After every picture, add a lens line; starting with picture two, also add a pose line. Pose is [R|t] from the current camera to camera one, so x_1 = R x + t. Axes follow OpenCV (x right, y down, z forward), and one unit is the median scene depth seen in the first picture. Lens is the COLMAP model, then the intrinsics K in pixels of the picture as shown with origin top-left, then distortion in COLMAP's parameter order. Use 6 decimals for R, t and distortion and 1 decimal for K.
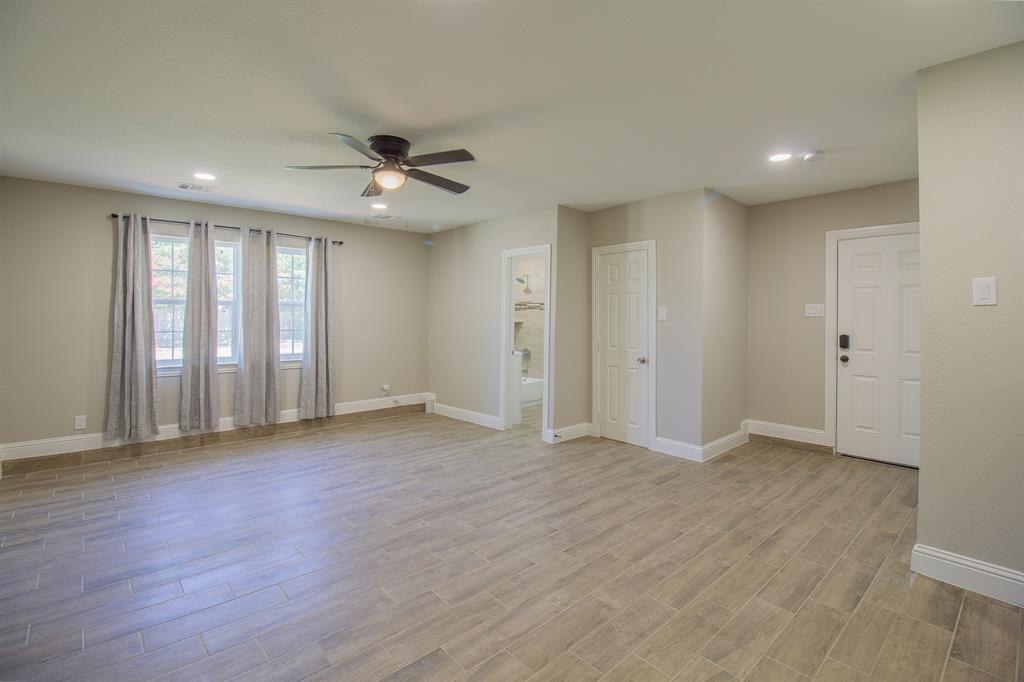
lens RADIAL K [[472.0, 0, 519.4], [0, 472.0, 319.0], [0, 0, 1]] dist [-0.001138, -0.012529]
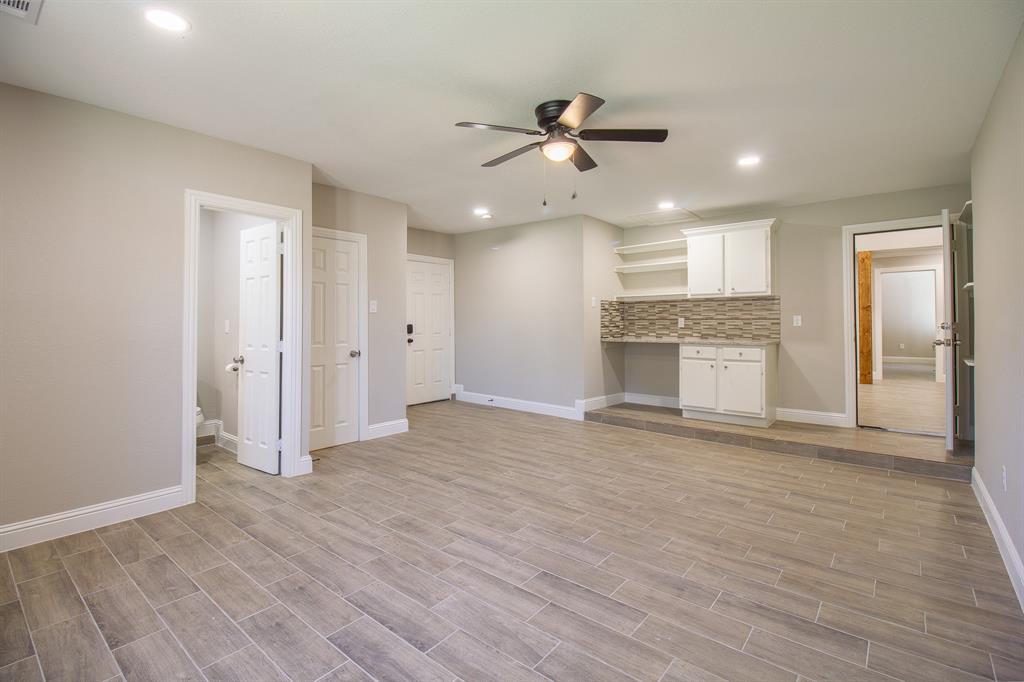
lens RADIAL K [[472.0, 0, 529.4], [0, 472.0, 312.8], [0, 0, 1]] dist [-0.001138, -0.012529]
pose [[-0.155219, 0.014185, 0.987778, -0.852118], [0.008547, 0.999879, -0.013015, 0.020180], [-0.987843, 0.006423, -0.155321, 0.877792]]
